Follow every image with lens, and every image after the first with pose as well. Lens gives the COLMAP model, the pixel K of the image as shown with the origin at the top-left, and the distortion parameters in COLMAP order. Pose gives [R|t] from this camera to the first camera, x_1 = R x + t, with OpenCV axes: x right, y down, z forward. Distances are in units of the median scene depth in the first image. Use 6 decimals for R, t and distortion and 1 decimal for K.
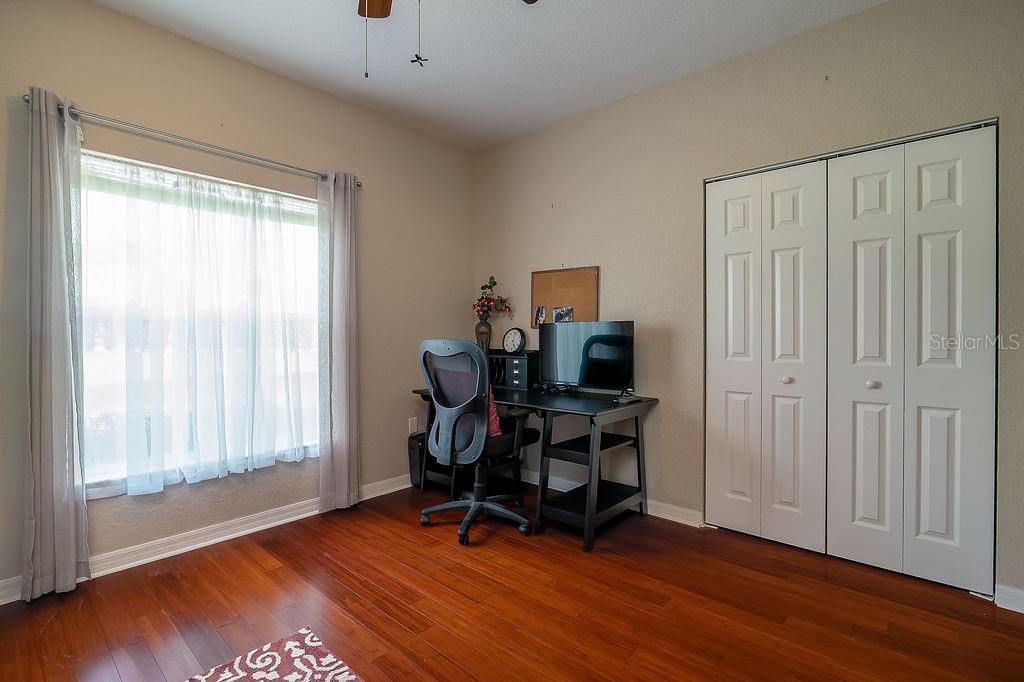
lens RADIAL K [[467.4, 0, 512.0], [0, 467.4, 336.5], [0, 0, 1]] dist [-0.009647, -0.000369]
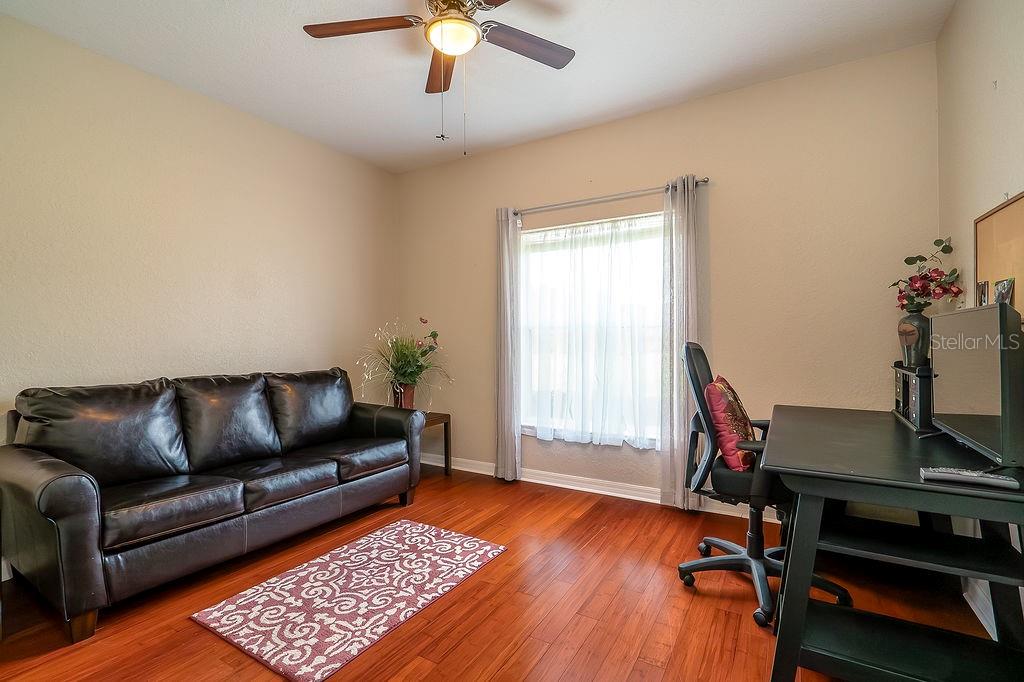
lens RADIAL K [[467.4, 0, 512.0], [0, 467.4, 336.5], [0, 0, 1]] dist [-0.009647, -0.000369]
pose [[0.200912, -0.008708, -0.979571, 0.678121], [-0.000048, 0.999960, -0.008899, 0.005243], [0.979609, 0.001835, 0.200904, 0.532123]]
